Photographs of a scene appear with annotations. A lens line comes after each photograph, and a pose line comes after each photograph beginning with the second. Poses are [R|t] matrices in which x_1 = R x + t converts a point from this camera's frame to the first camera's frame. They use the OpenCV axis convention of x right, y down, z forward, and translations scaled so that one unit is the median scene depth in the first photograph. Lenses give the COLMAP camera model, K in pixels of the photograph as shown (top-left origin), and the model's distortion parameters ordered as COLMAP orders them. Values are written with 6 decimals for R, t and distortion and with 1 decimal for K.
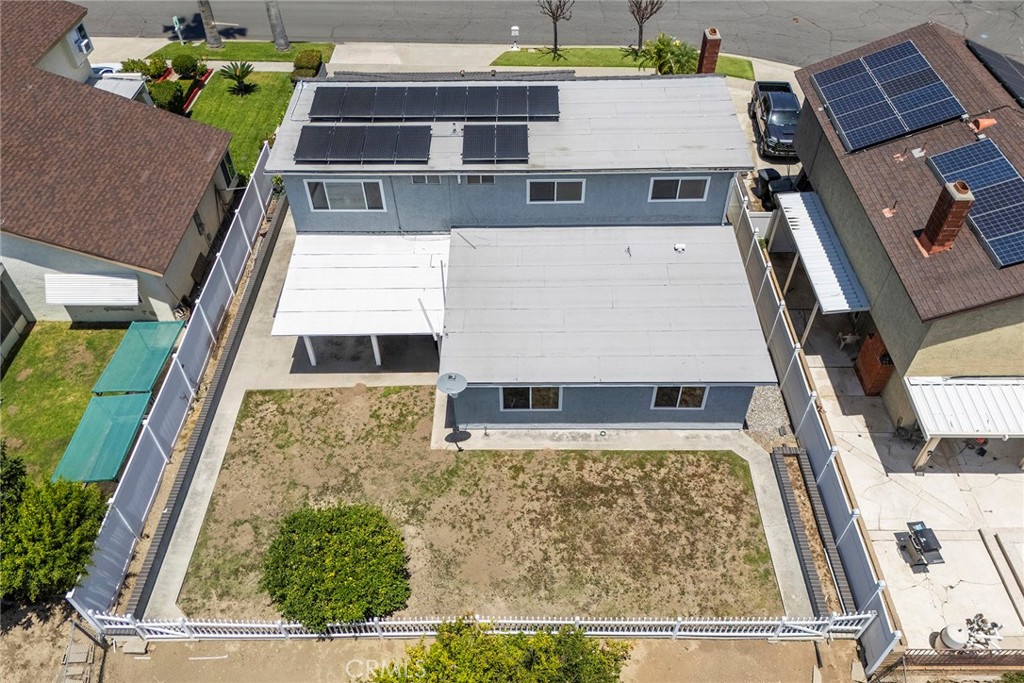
lens RADIAL K [[769.3, 0, 512.0], [0, 769.3, 341.5], [0, 0, 1]] dist [0.041855, -0.002219]
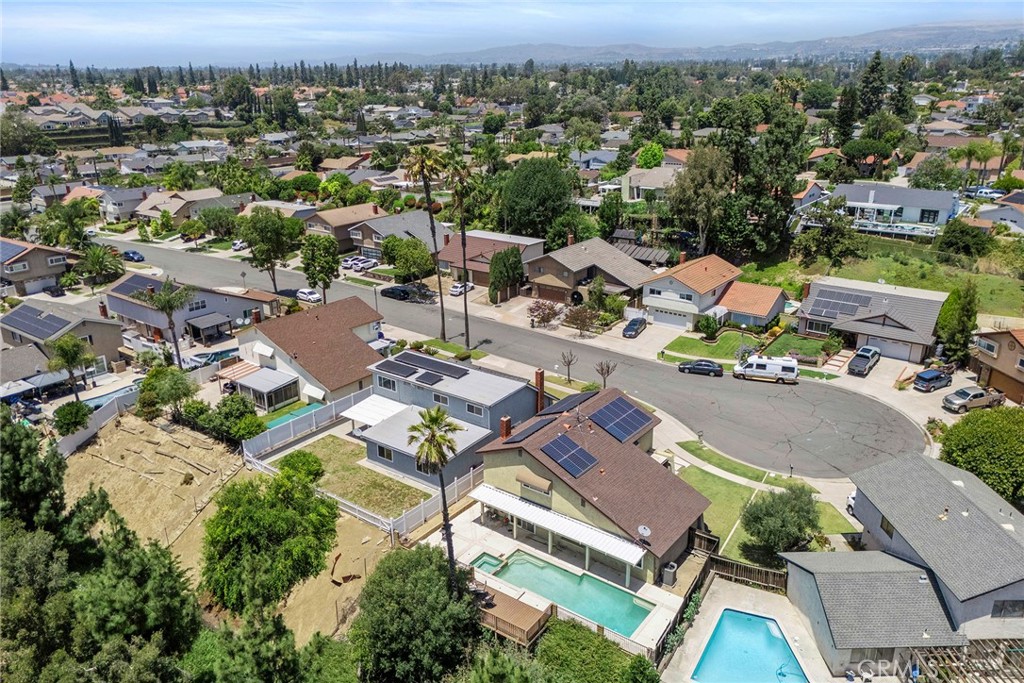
lens RADIAL K [[769.3, 0, 512.0], [0, 769.3, 341.5], [0, 0, 1]] dist [0.041855, -0.002219]
pose [[0.796348, 0.203858, -0.569449, 1.808156], [-0.429656, 0.853318, -0.295373, 0.335309], [0.425706, 0.479886, 0.767126, -1.109274]]
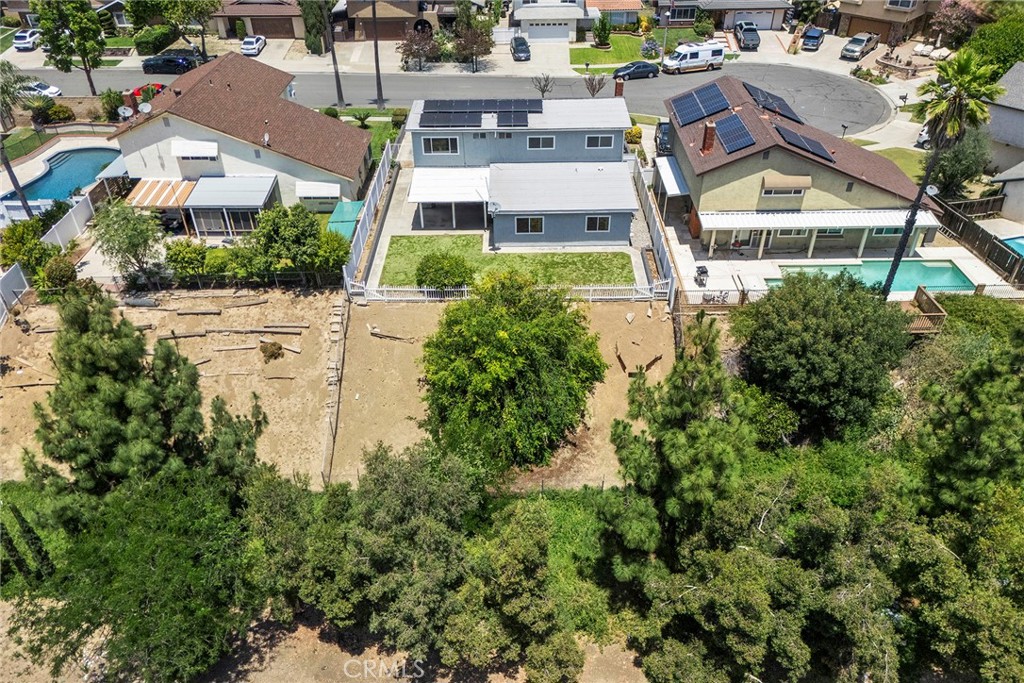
lens RADIAL K [[751.6, 0, 513.0], [0, 751.6, 383.3], [0, 0, 1]] dist [0.032923, -0.005392]
pose [[0.999994, -0.000244, 0.003342, -0.026739], [0.000652, 0.992423, -0.122865, 0.719437], [-0.003287, 0.122867, 0.992418, -0.971066]]
